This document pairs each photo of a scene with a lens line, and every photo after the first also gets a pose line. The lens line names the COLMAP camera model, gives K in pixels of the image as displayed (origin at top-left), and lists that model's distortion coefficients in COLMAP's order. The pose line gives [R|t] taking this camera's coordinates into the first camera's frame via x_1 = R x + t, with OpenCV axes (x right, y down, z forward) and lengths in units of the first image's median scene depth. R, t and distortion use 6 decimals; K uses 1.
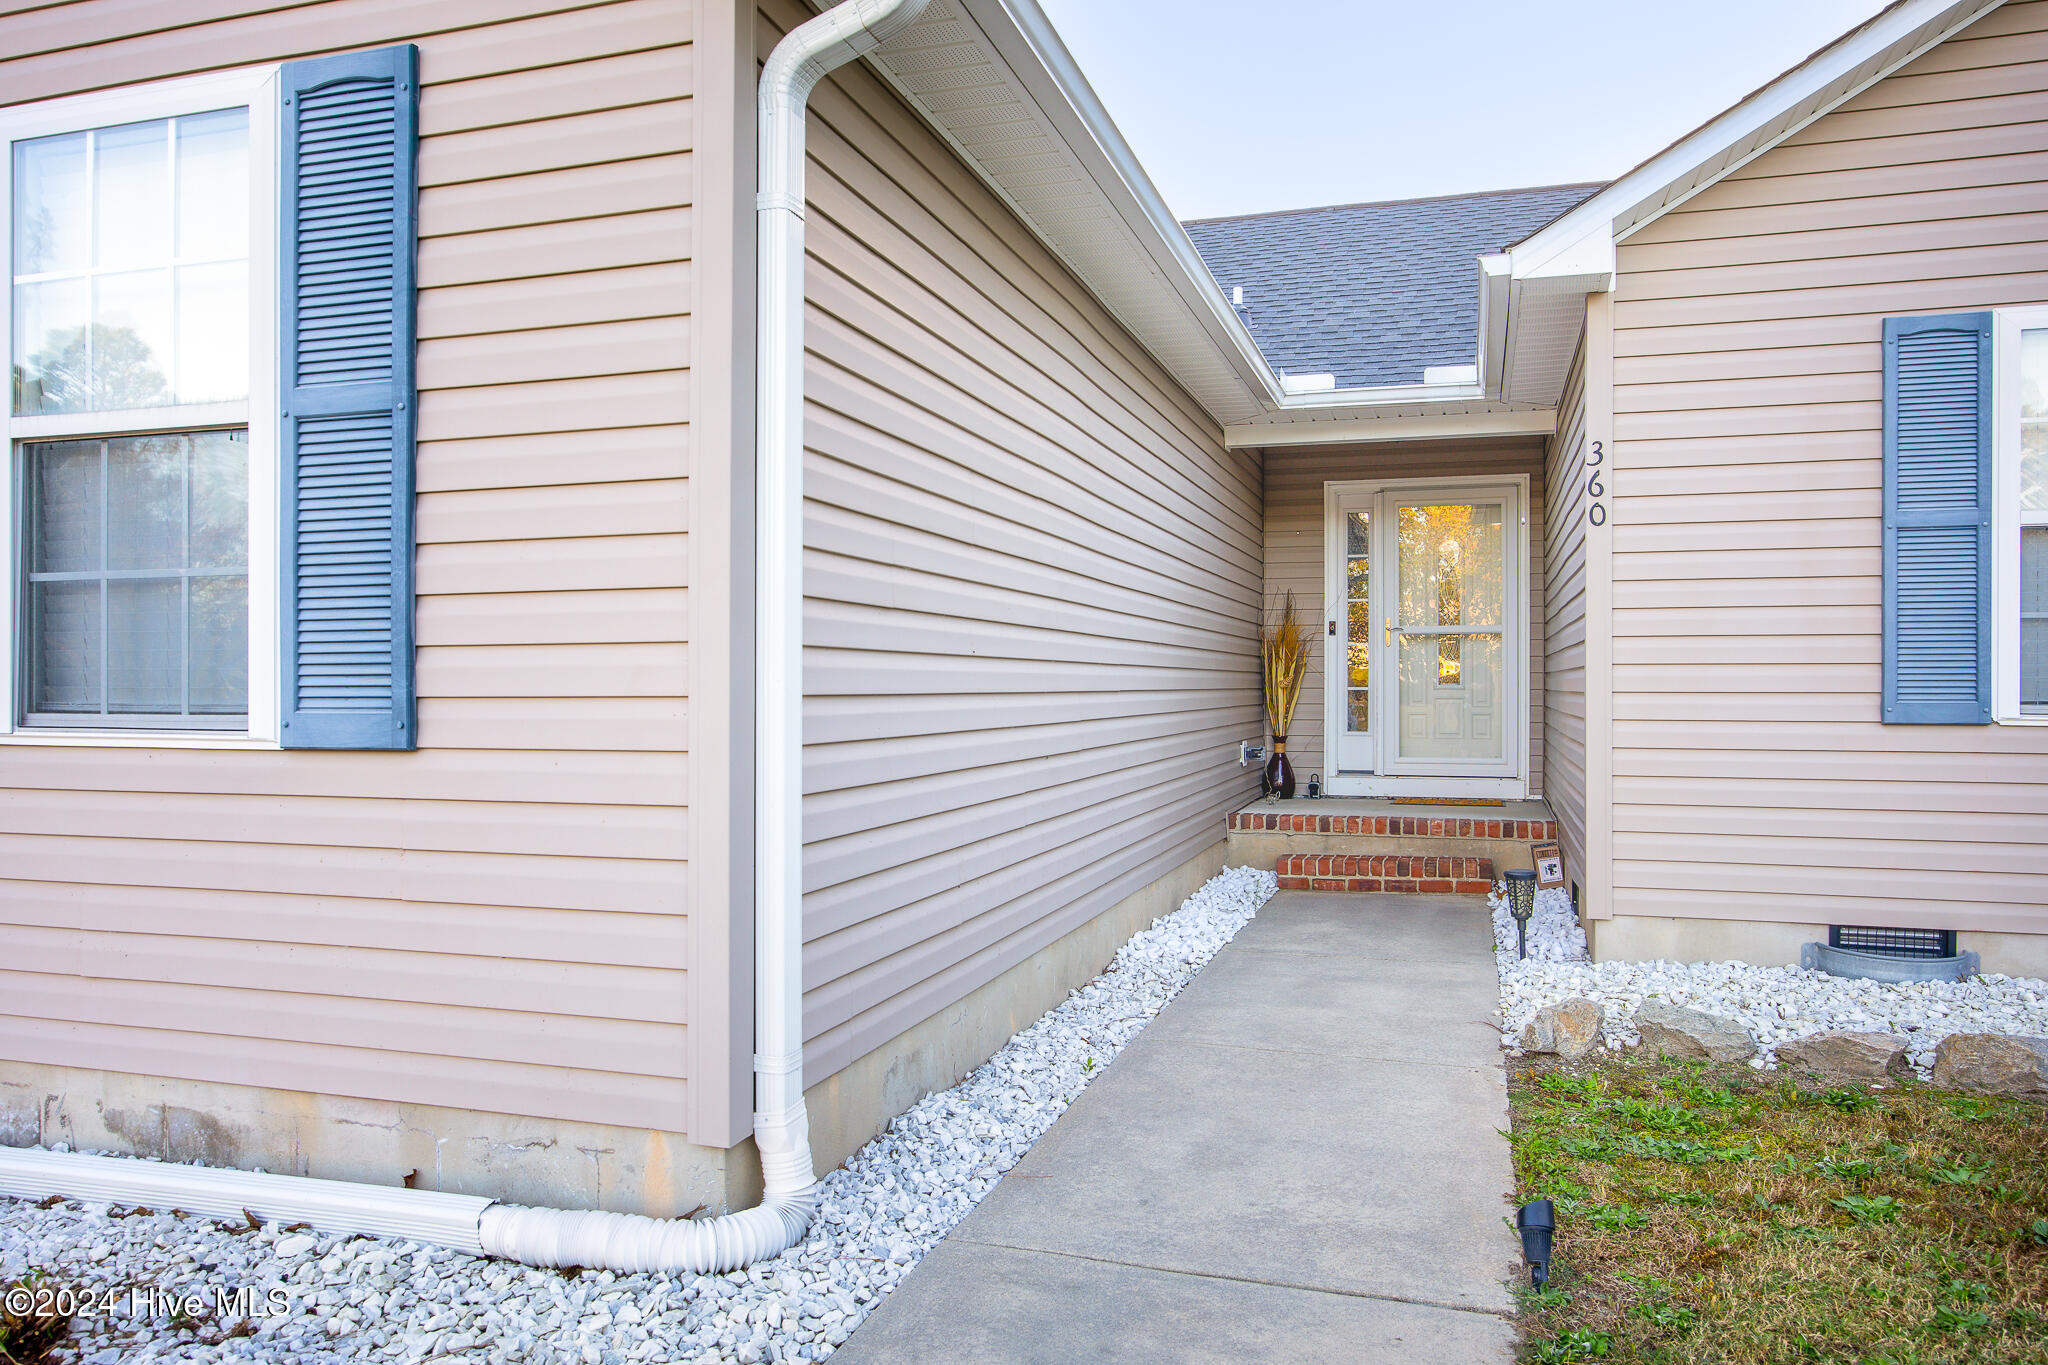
lens RADIAL K [[1417.1, 0, 1022.4], [0, 1417.1, 692.2], [0, 0, 1]] dist [-0.026953, -0.000438]
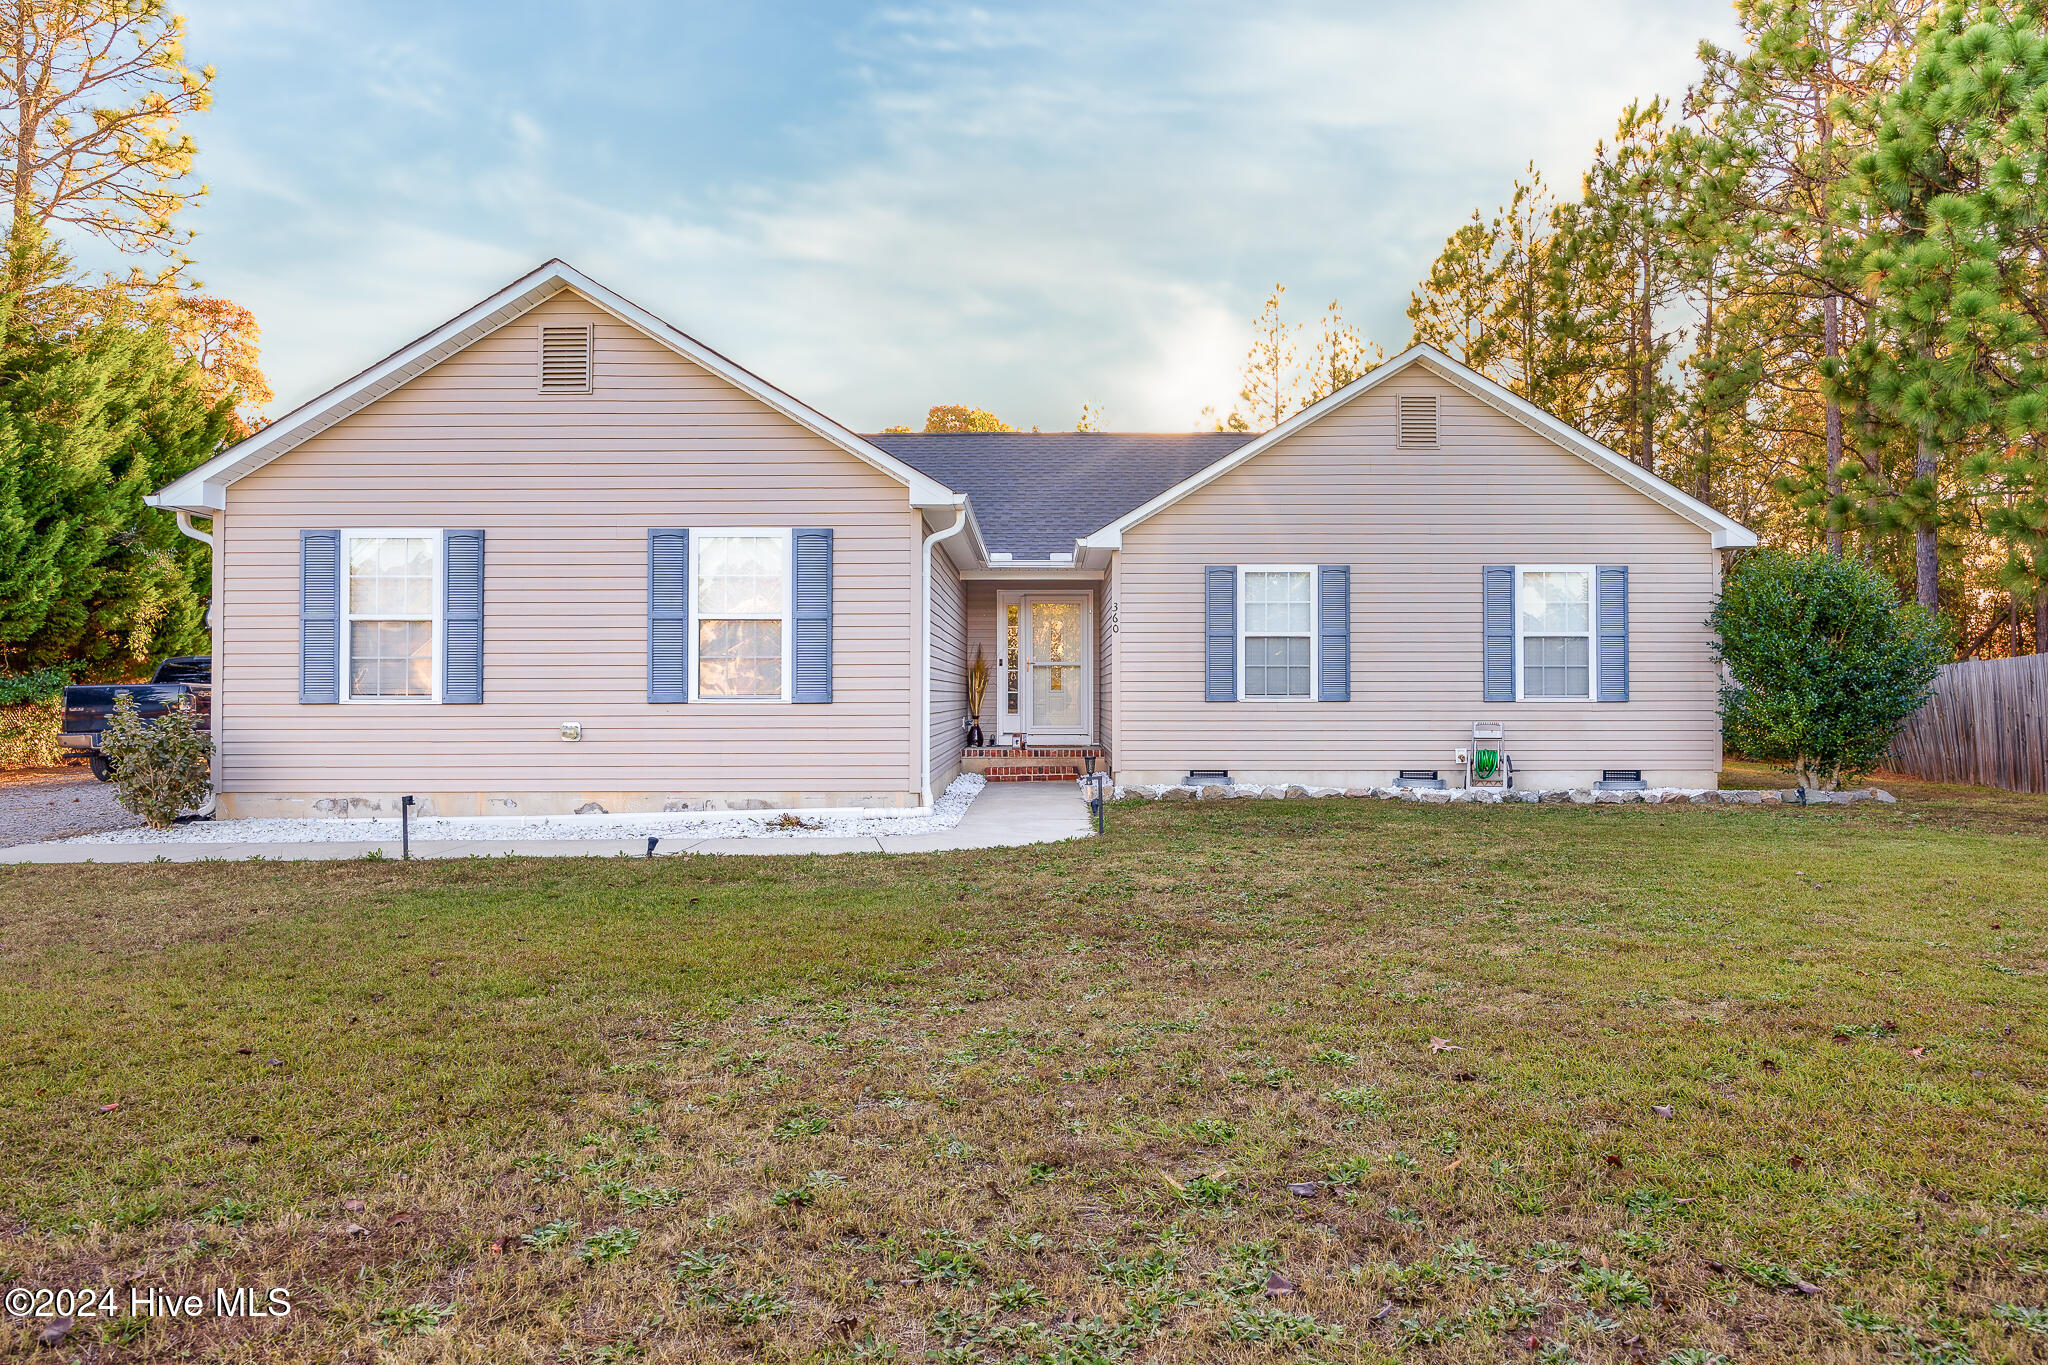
lens RADIAL K [[1417.1, 0, 1025.3], [0, 1417.1, 682.2], [0, 0, 1]] dist [-0.026953, -0.000438]
pose [[0.956635, 0.002822, 0.291276, -0.422730], [0.001676, 0.999883, -0.015192, 0.017432], [-0.291285, 0.015021, 0.956518, -1.186616]]
